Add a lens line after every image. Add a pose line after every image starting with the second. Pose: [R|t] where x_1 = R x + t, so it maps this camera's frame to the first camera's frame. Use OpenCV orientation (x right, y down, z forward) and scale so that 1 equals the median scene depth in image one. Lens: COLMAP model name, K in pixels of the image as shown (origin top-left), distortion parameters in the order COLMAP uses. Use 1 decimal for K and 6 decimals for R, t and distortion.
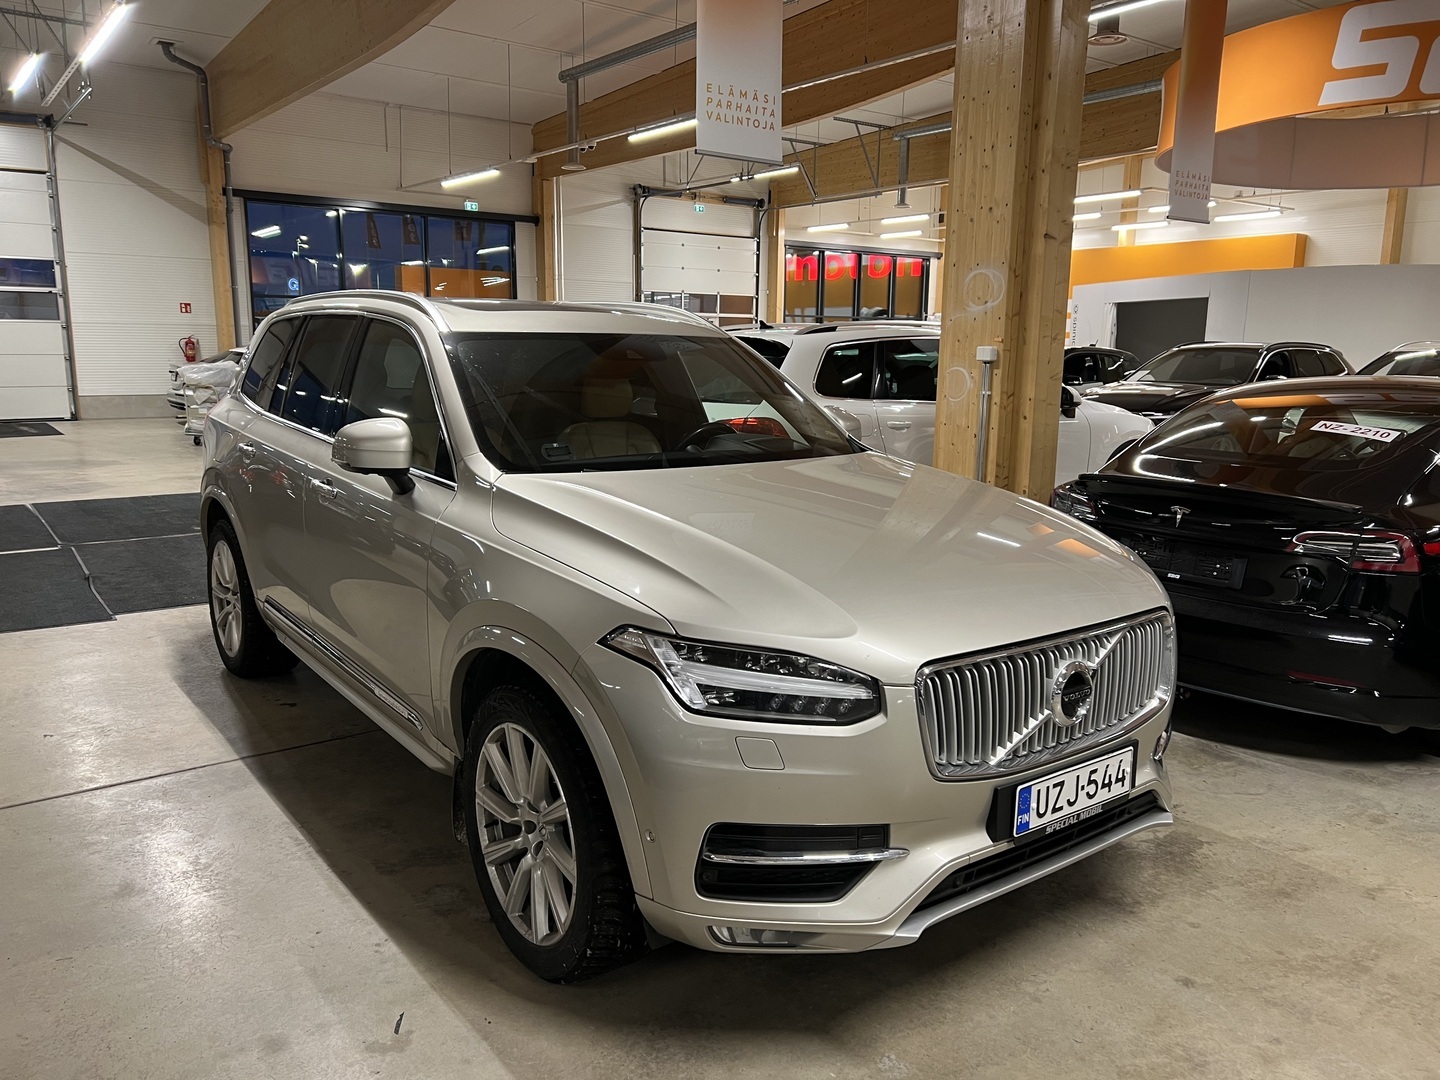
lens RADIAL K [[1100.3, 0, 729.2], [0, 1100.3, 543.0], [0, 0, 1]] dist [-0.002034, -0.002912]
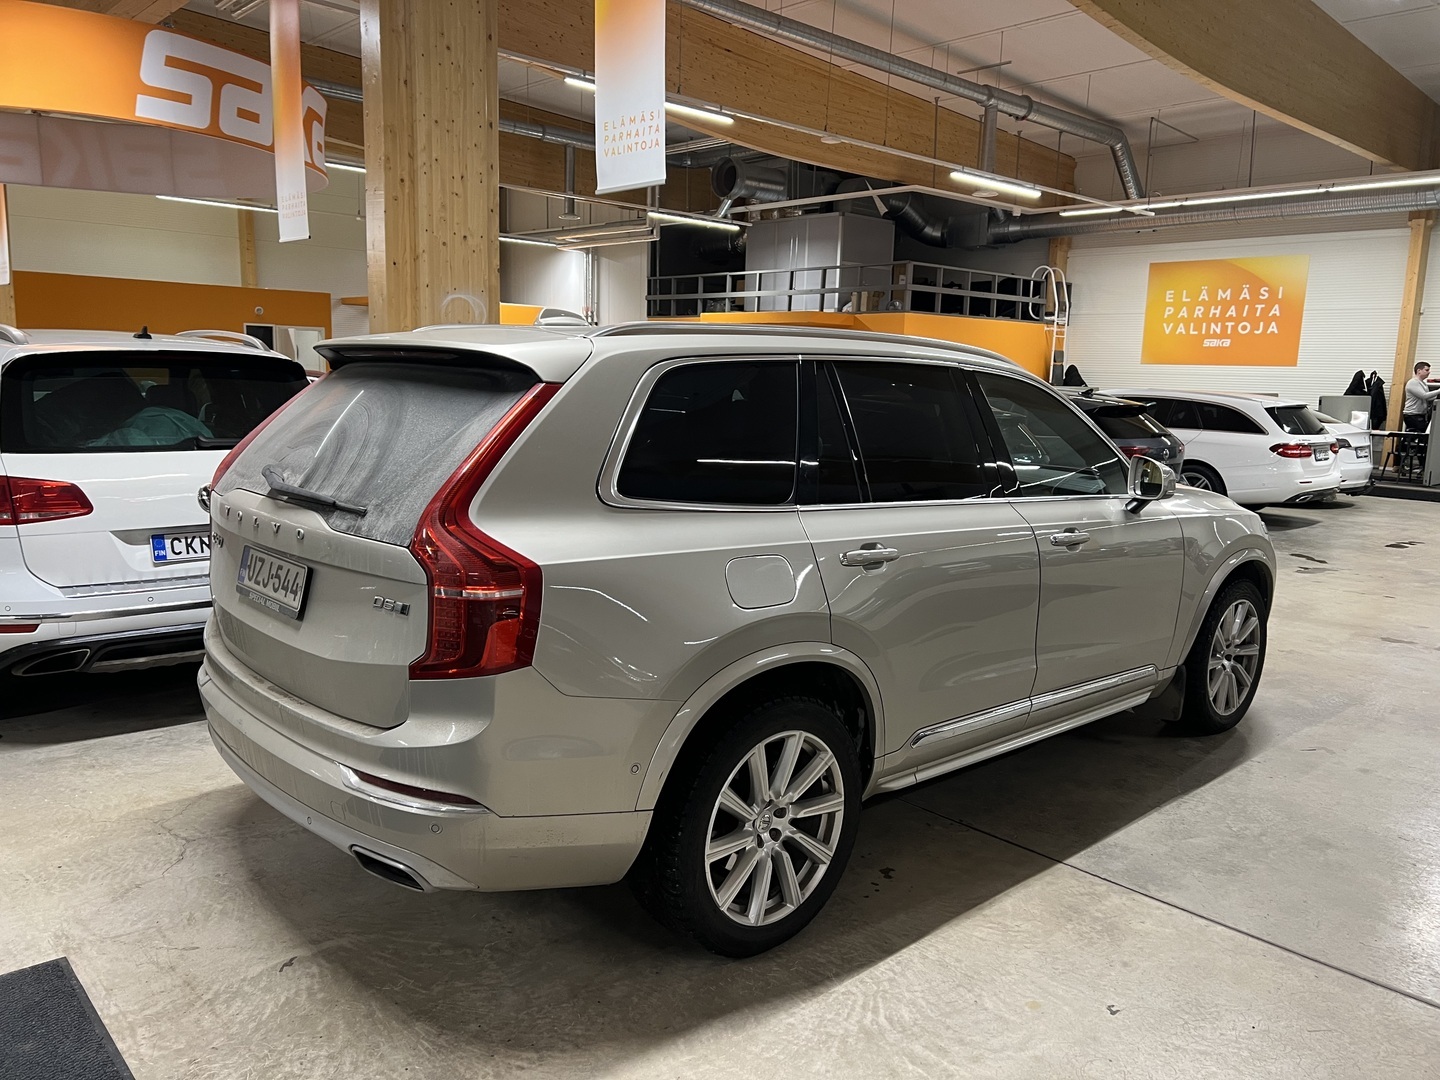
lens RADIAL K [[1100.3, 0, 729.2], [0, 1100.3, 543.0], [0, 0, 1]] dist [-0.002034, -0.002912]
pose [[-0.099362, -0.177505, 0.979091, -0.842697], [0.151942, 0.969715, 0.191225, -0.182239], [-0.983382, 0.167766, -0.069382, 0.864532]]
